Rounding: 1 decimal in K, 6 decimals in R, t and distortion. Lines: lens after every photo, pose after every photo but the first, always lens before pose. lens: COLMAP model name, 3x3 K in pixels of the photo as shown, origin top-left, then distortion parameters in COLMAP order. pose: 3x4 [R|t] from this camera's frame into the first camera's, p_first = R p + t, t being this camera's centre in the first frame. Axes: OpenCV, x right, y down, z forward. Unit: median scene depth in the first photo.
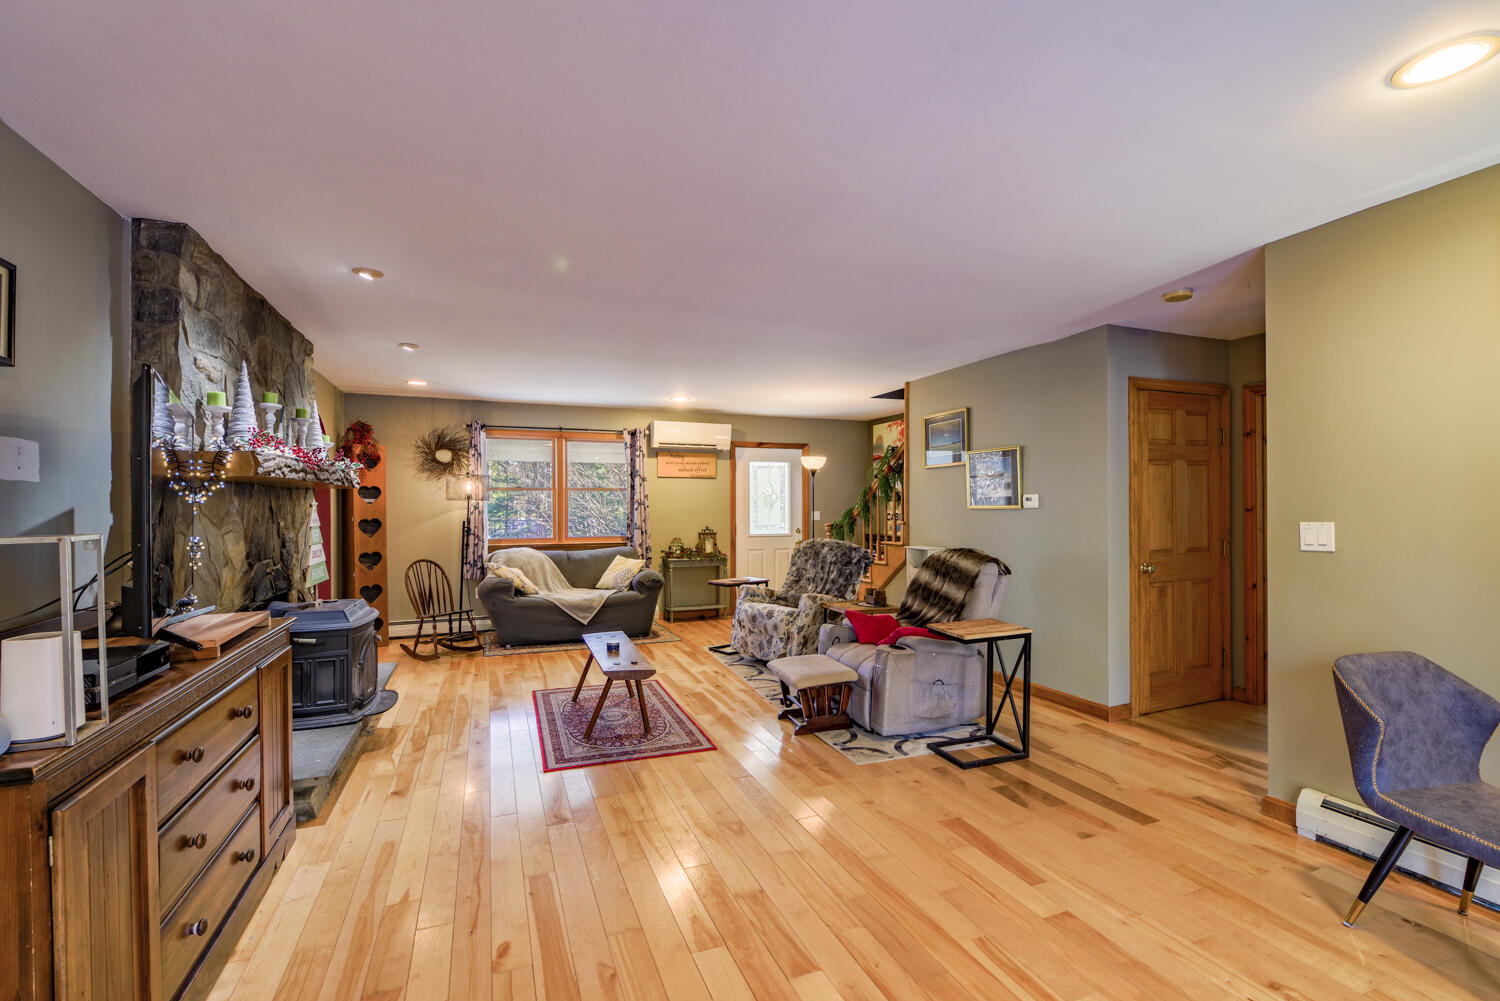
lens RADIAL K [[659.5, 0, 749.7], [0, 659.5, 506.0], [0, 0, 1]] dist [-0.003921, 0.000238]
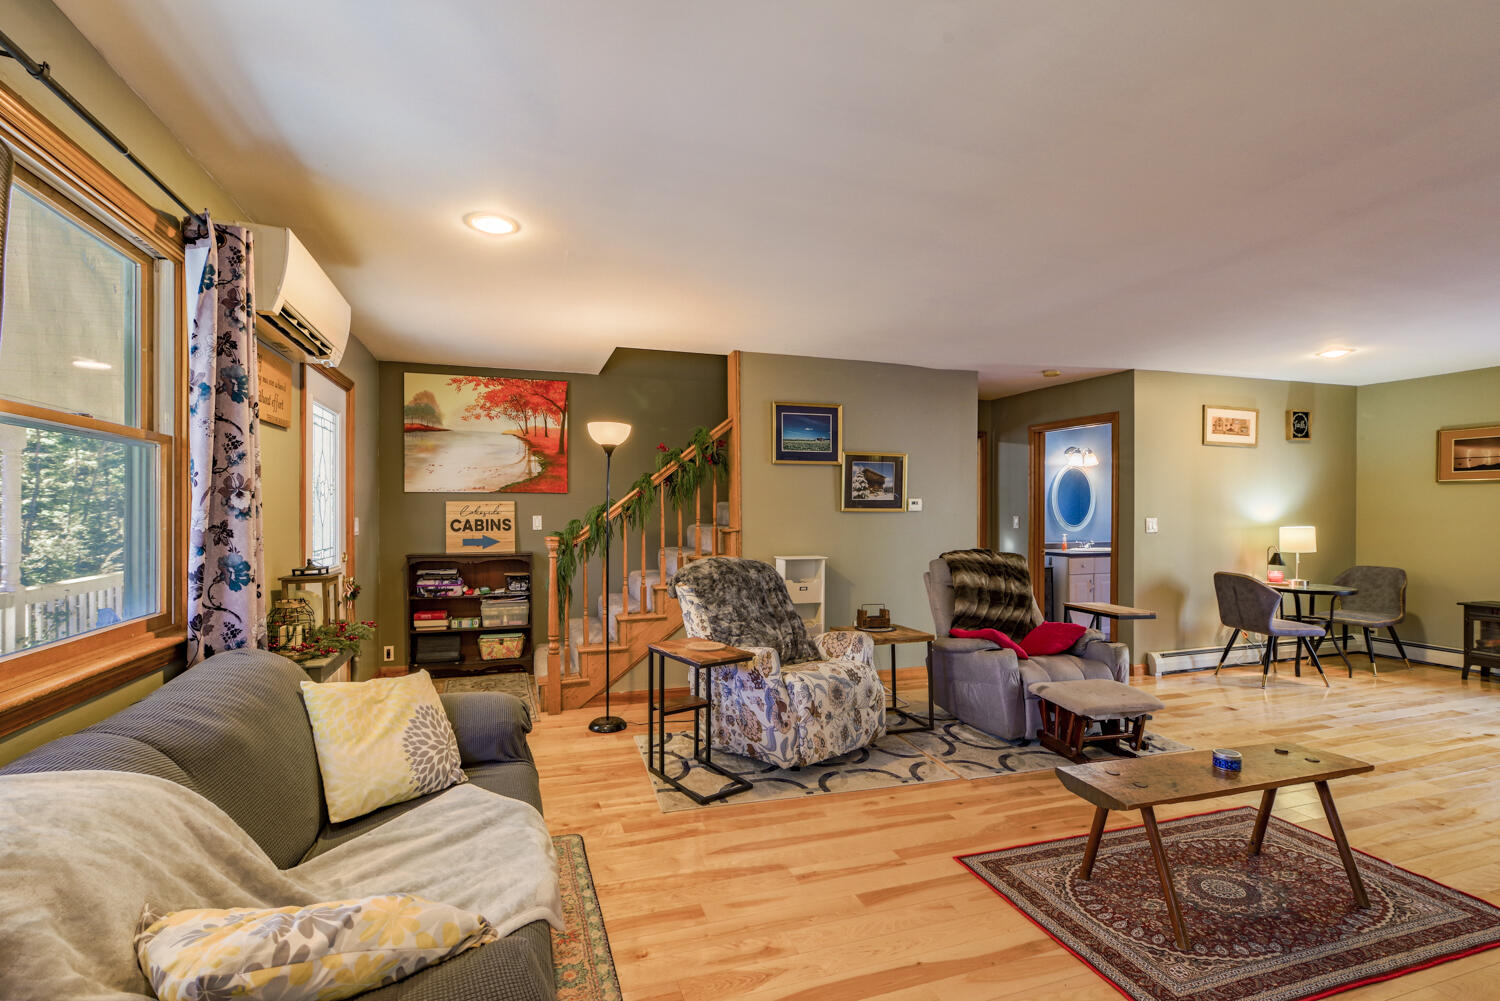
lens RADIAL K [[659.5, 0, 721.9], [0, 659.5, 515.8], [0, 0, 1]] dist [-0.003921, 0.000238]
pose [[0.068781, -0.001773, 0.997630, -0.650133], [-0.001325, 0.999997, 0.001868, 0.008540], [-0.997631, -0.001450, 0.068778, 1.152000]]
